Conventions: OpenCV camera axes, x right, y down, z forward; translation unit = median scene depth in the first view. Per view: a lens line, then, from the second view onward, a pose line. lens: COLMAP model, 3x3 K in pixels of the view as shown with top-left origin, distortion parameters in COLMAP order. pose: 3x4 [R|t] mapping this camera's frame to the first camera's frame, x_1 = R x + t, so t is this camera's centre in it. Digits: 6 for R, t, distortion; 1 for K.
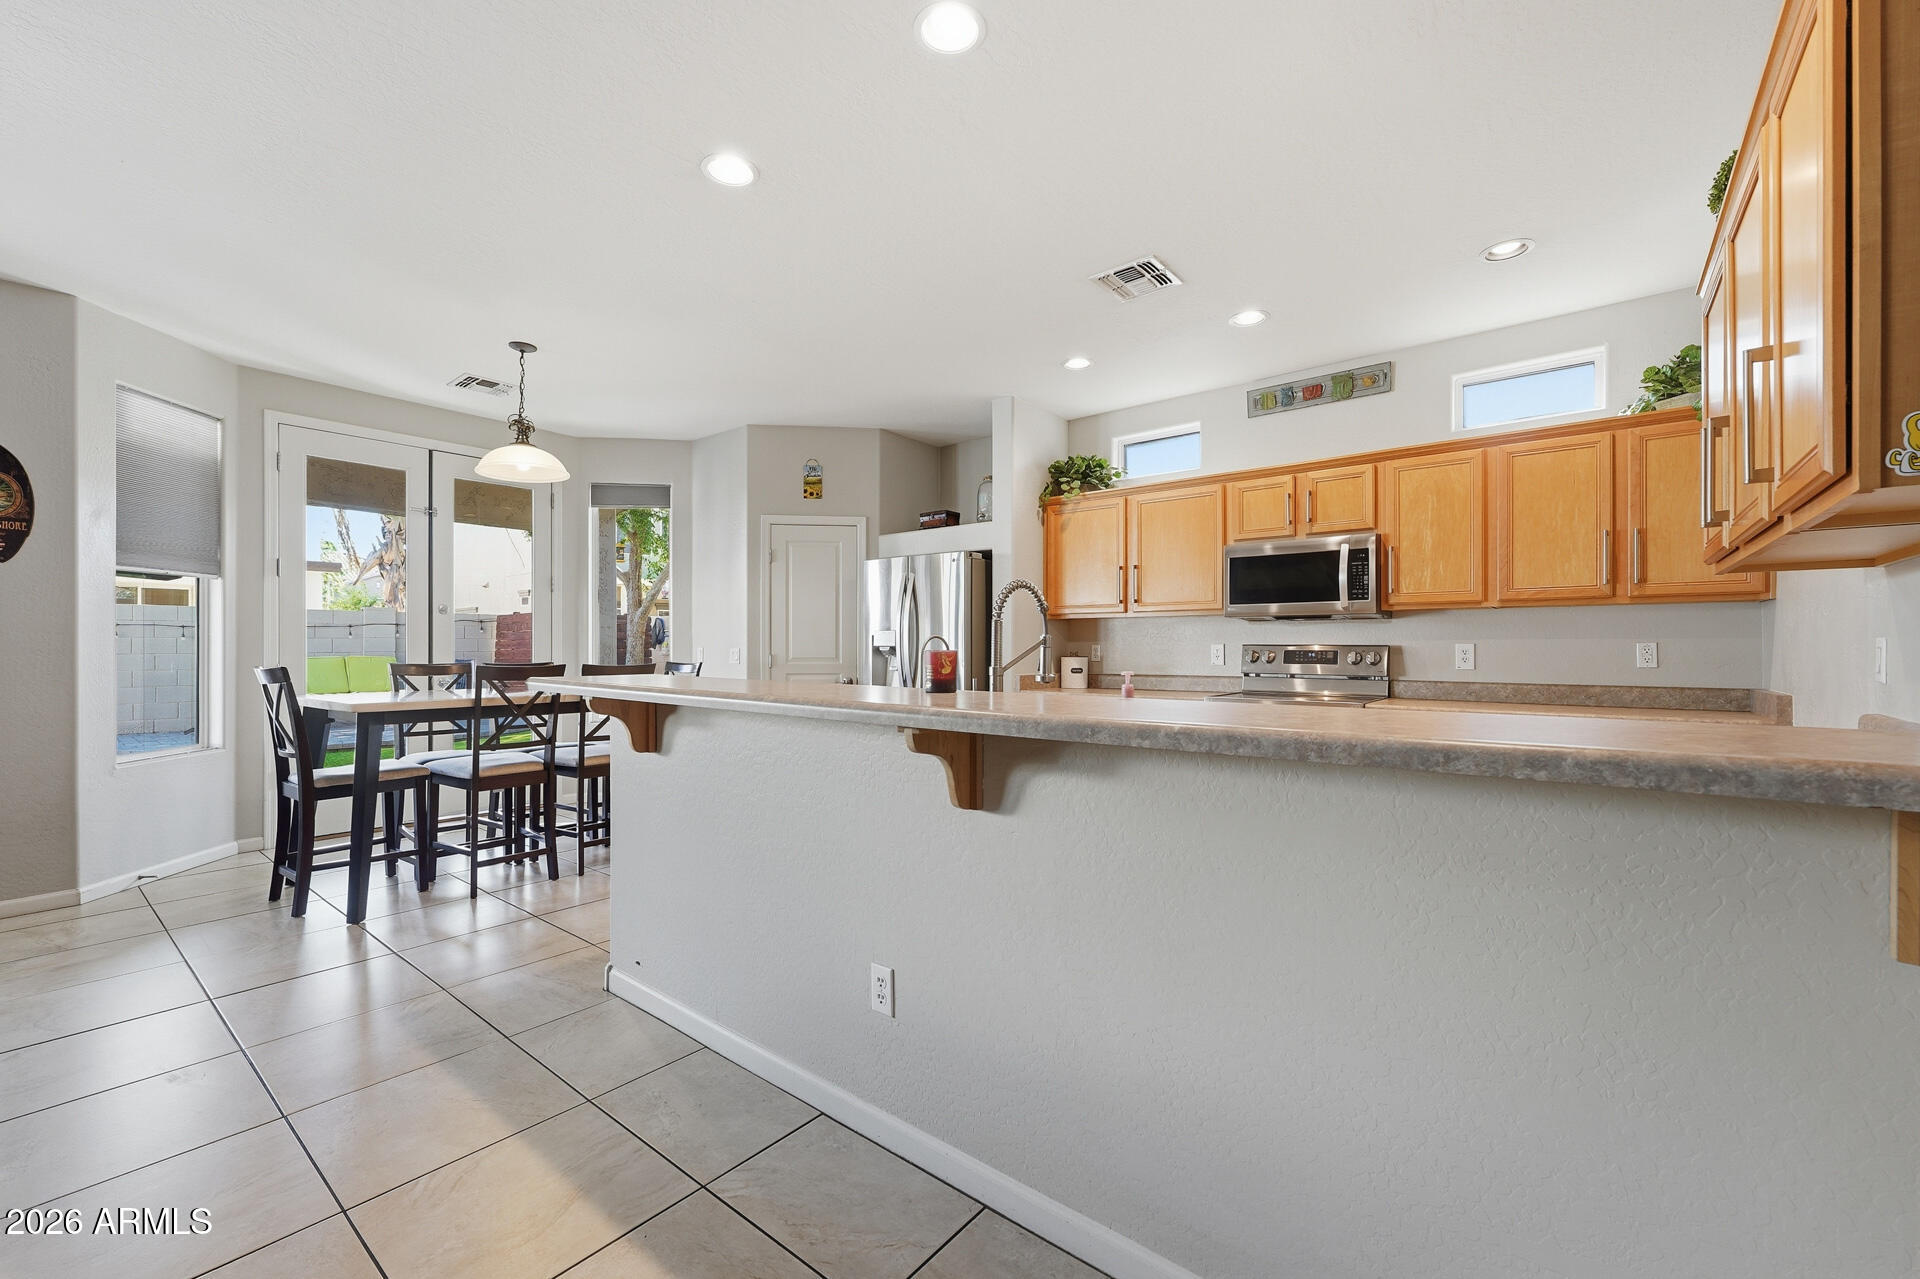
lens RADIAL K [[781.6, 0, 960.0], [0, 781.6, 639.5], [0, 0, 1]] dist [0.000064, 0.000005]
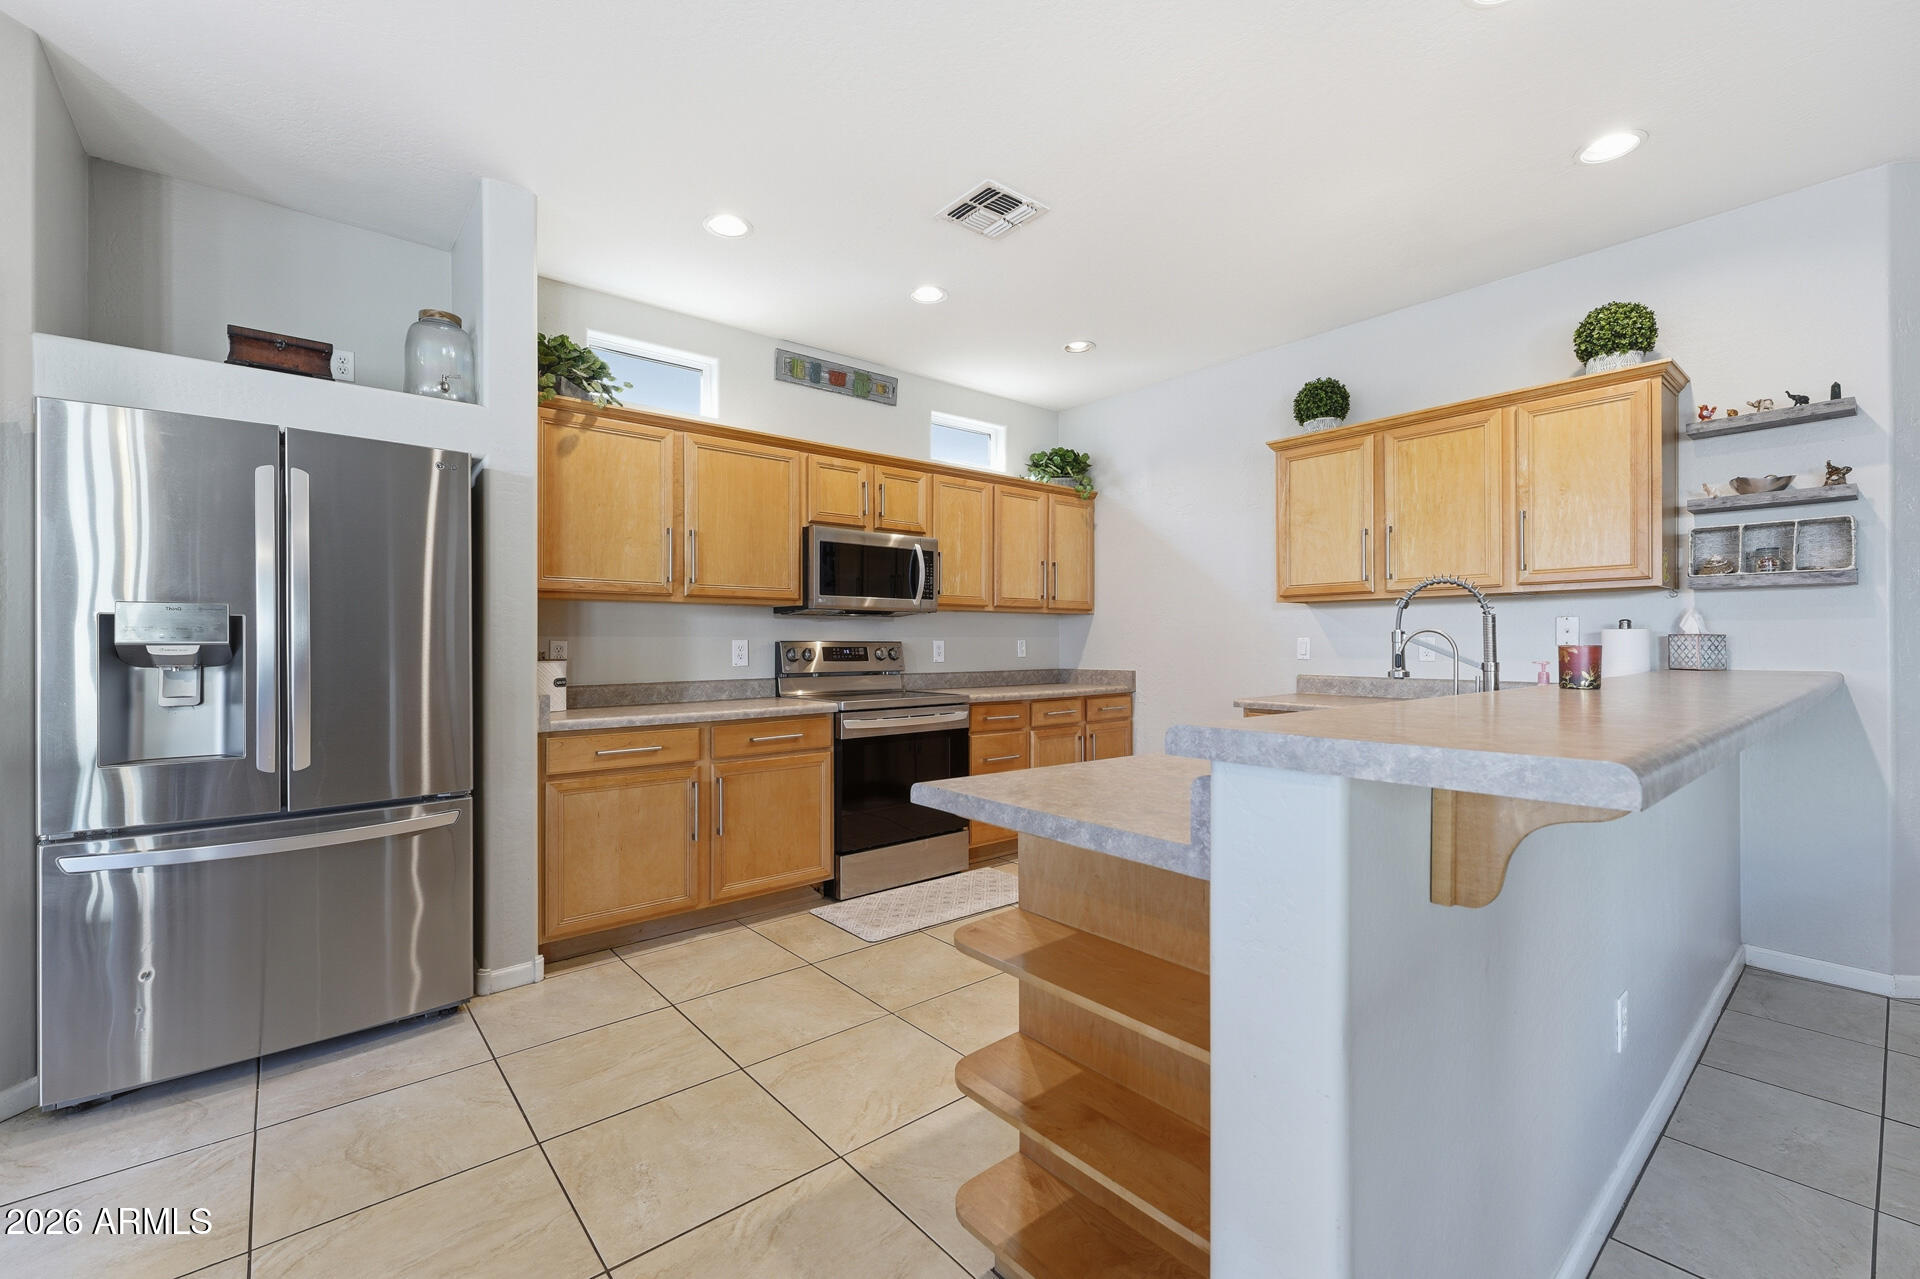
lens RADIAL K [[796.3, 0, 958.1], [0, 796.3, 633.4], [0, 0, 1]] dist [-0.001145, -0.000252]
pose [[0.189752, 0.010495, 0.981776, -0.511044], [-0.007180, 0.999931, -0.009301, 0.005830], [-0.981806, -0.005284, 0.189814, 0.709759]]
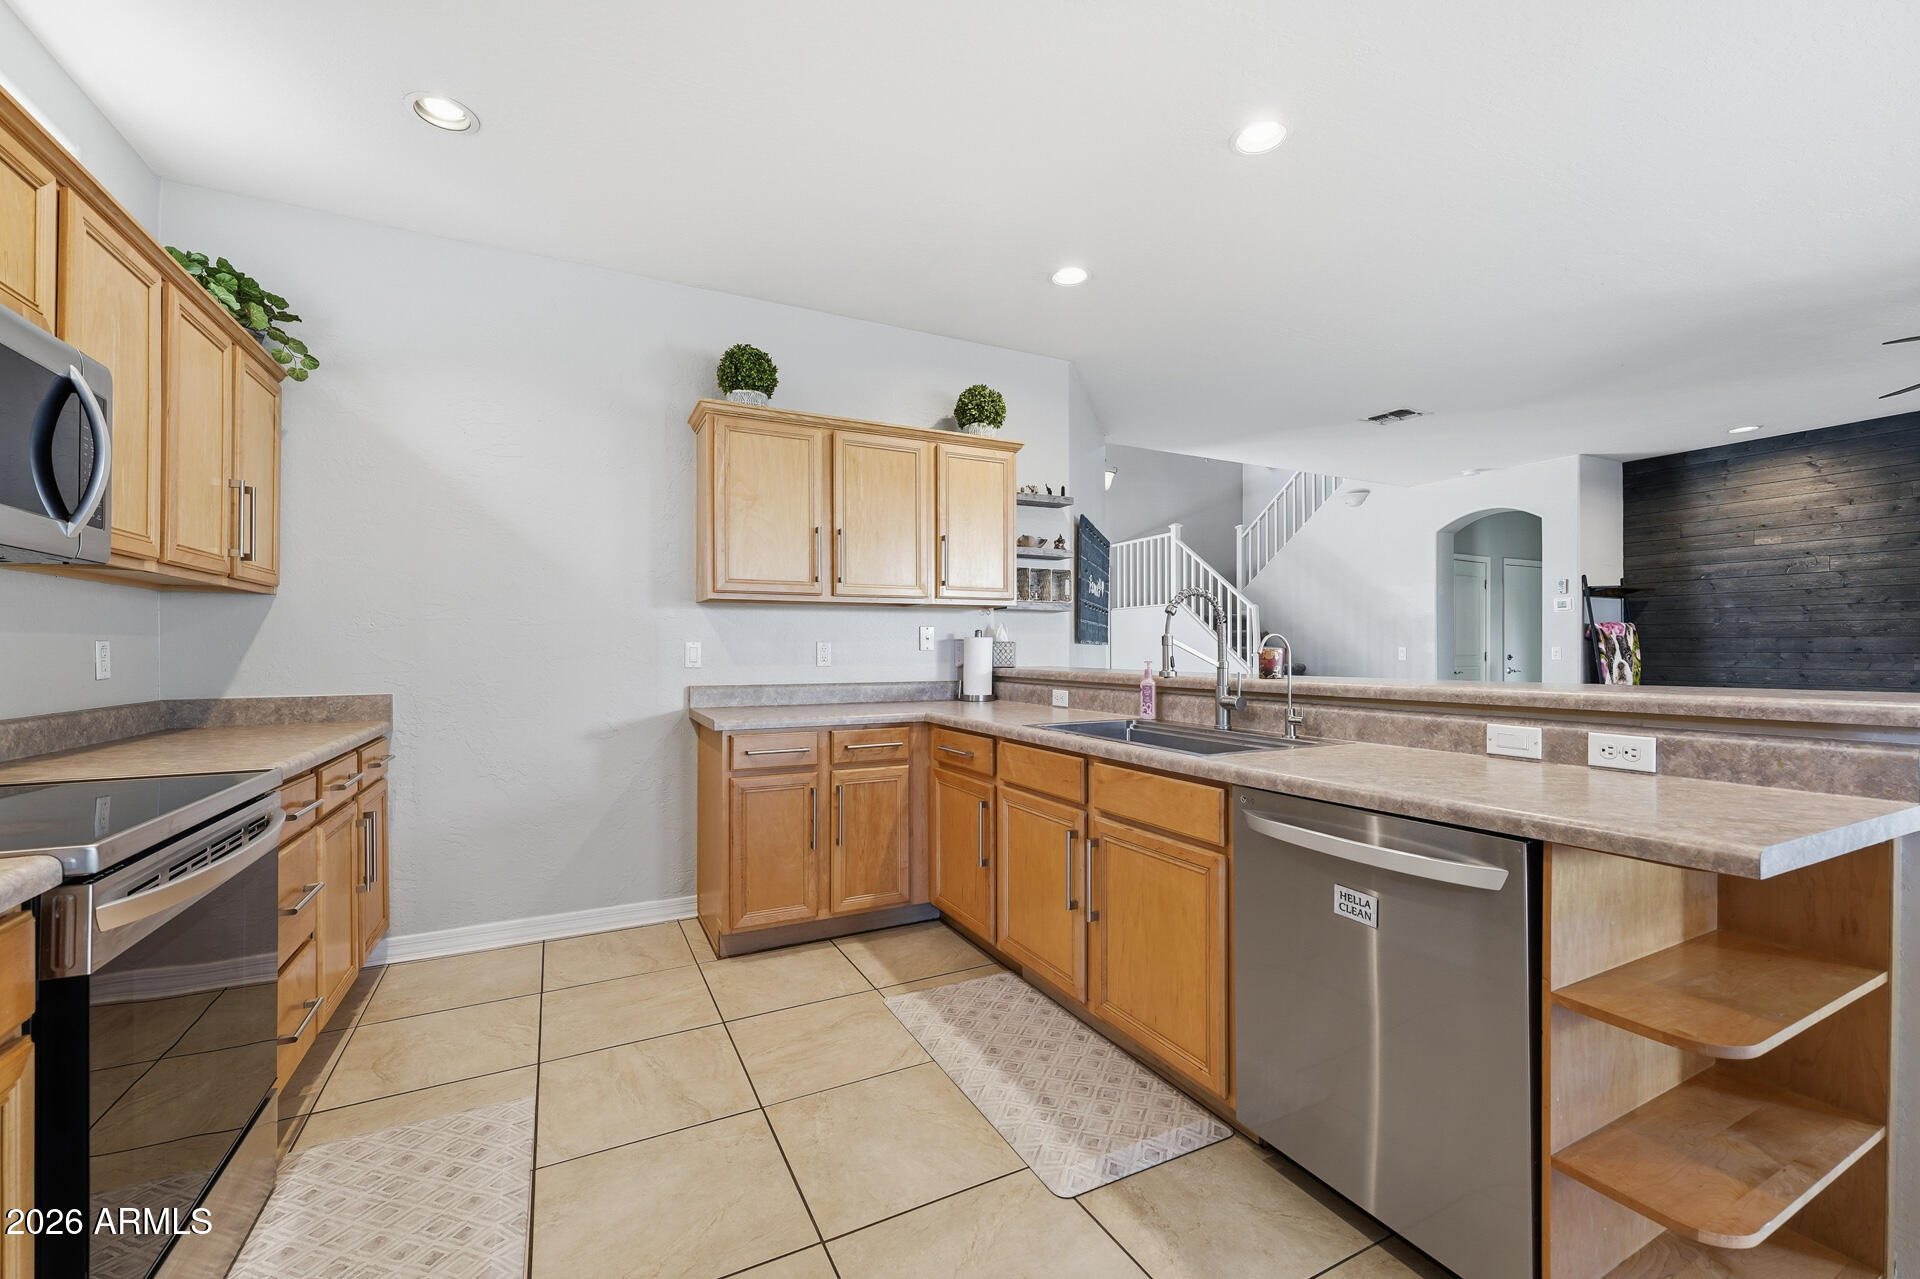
lens RADIAL K [[776.0, 0, 962.8], [0, 776.0, 641.9], [0, 0, 1]] dist [0.000514, 0.000104]
pose [[-0.912185, 0.004192, 0.409758, -0.041725], [-0.002849, 0.999859, -0.016571, 0.011660], [-0.409770, -0.016283, -0.912044, 1.103351]]
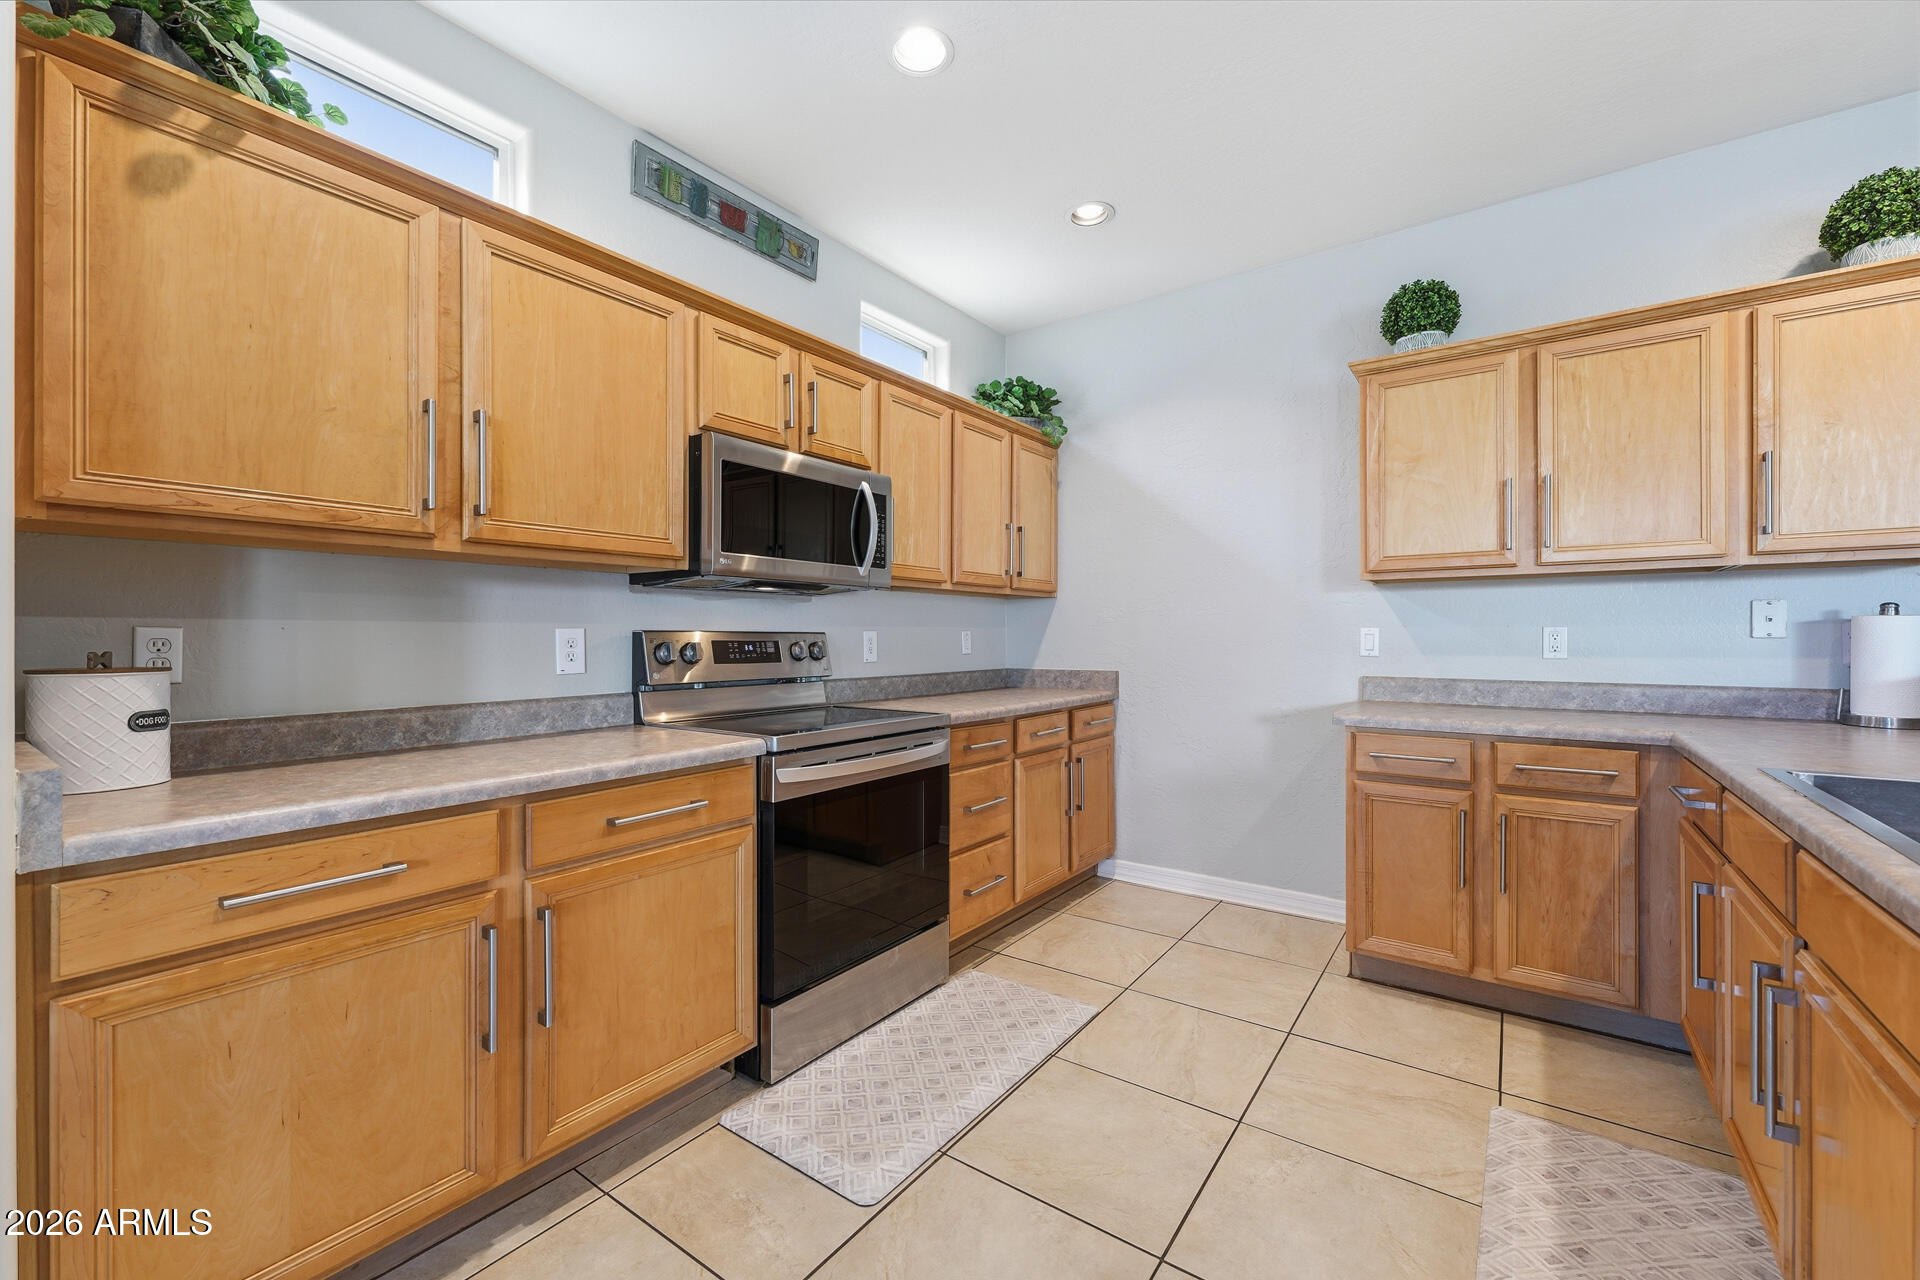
lens RADIAL K [[771.0, 0, 956.5], [0, 771.0, 633.6], [0, 0, 1]] dist [-0.001111, 0.000174]
pose [[-0.051982, 0.002971, 0.998644, -0.168173], [-0.008189, 0.999961, -0.003401, 0.009797], [-0.998614, -0.008355, -0.051956, 0.909253]]
